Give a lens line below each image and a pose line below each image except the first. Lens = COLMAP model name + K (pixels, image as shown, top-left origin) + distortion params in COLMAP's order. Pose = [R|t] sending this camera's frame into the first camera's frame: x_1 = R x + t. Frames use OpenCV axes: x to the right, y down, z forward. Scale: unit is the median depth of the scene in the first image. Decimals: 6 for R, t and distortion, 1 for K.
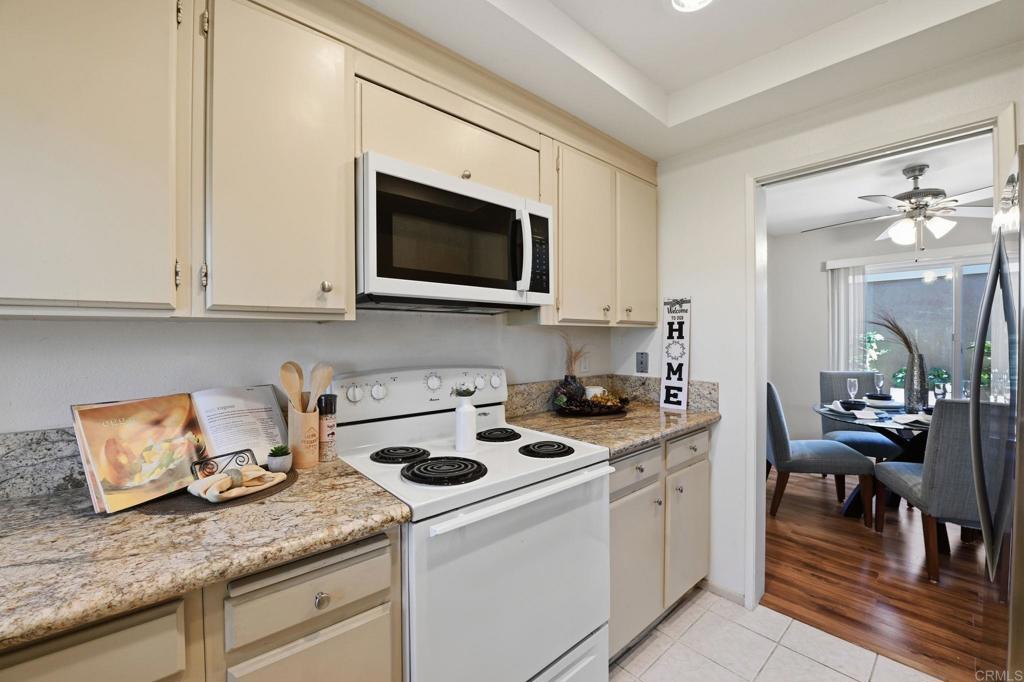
lens RADIAL K [[414.7, 0, 509.2], [0, 414.7, 339.3], [0, 0, 1]] dist [-0.019136, -0.000048]
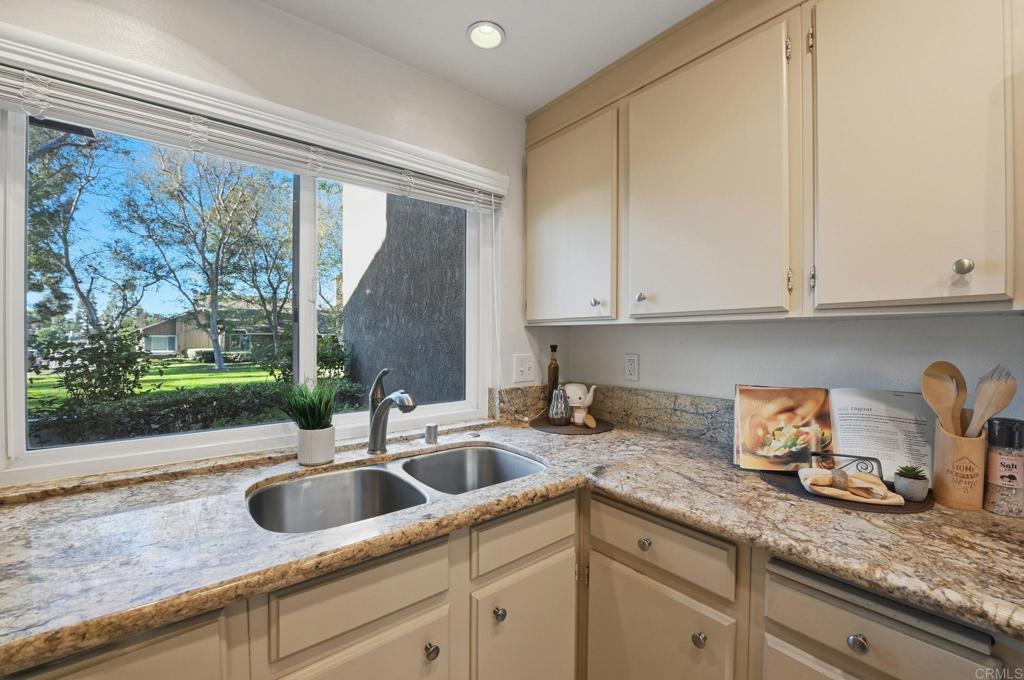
lens RADIAL K [[414.7, 0, 509.2], [0, 414.7, 338.3], [0, 0, 1]] dist [-0.019136, -0.000048]
pose [[-0.039044, 0.004270, -0.999228, 0.351329], [-0.007435, 0.999962, 0.004564, 0.003264], [0.999210, 0.007607, -0.039011, 0.259866]]
